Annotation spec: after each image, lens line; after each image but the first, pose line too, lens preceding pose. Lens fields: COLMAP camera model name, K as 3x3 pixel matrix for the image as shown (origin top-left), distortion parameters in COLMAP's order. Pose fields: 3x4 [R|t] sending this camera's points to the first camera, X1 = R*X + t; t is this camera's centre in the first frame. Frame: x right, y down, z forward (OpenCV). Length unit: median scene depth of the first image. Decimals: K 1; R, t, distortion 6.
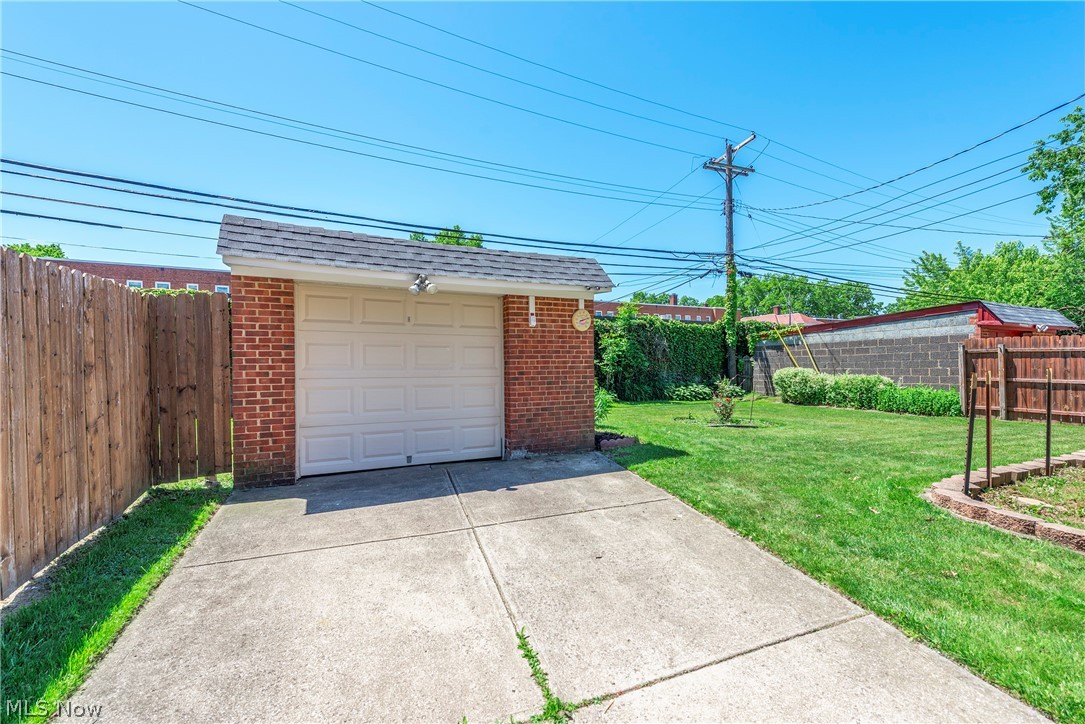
lens RADIAL K [[477.5, 0, 533.6], [0, 477.5, 367.4], [0, 0, 1]] dist [-0.000297, -0.003050]
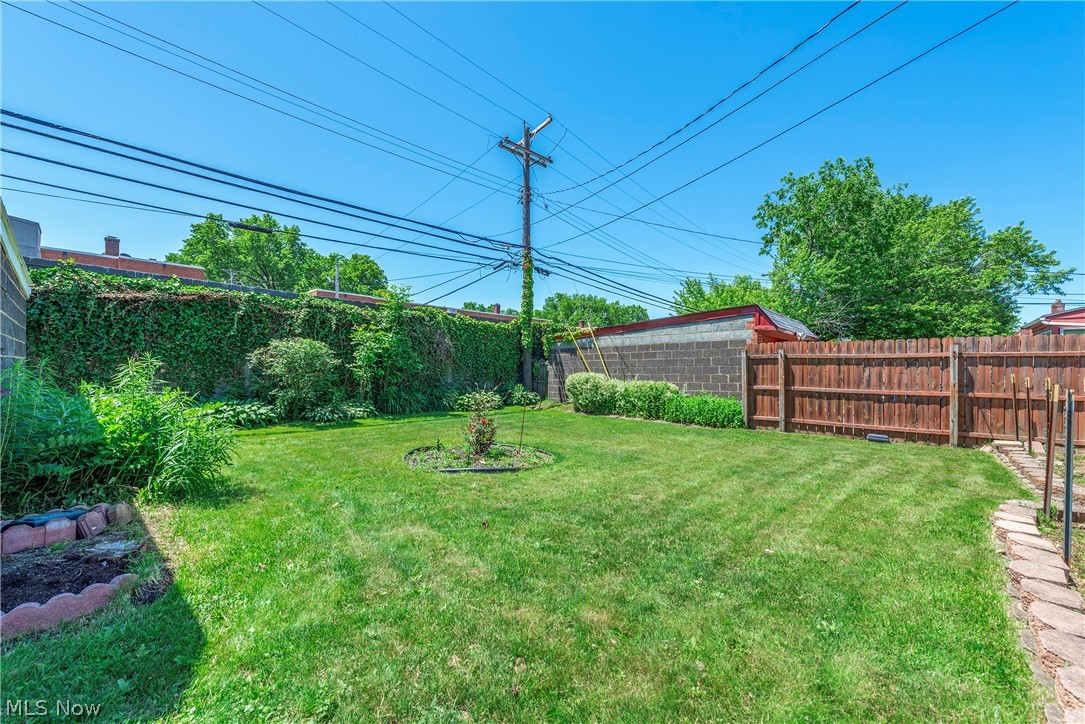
lens RADIAL K [[437.4, 0, 546.3], [0, 437.4, 365.5], [0, 0, 1]] dist [-0.002664, -0.000072]
pose [[0.924929, 0.015491, 0.379824, 0.157426], [-0.011238, 0.999847, -0.013414, -0.000873], [-0.379974, 0.008138, 0.924961, 0.255574]]
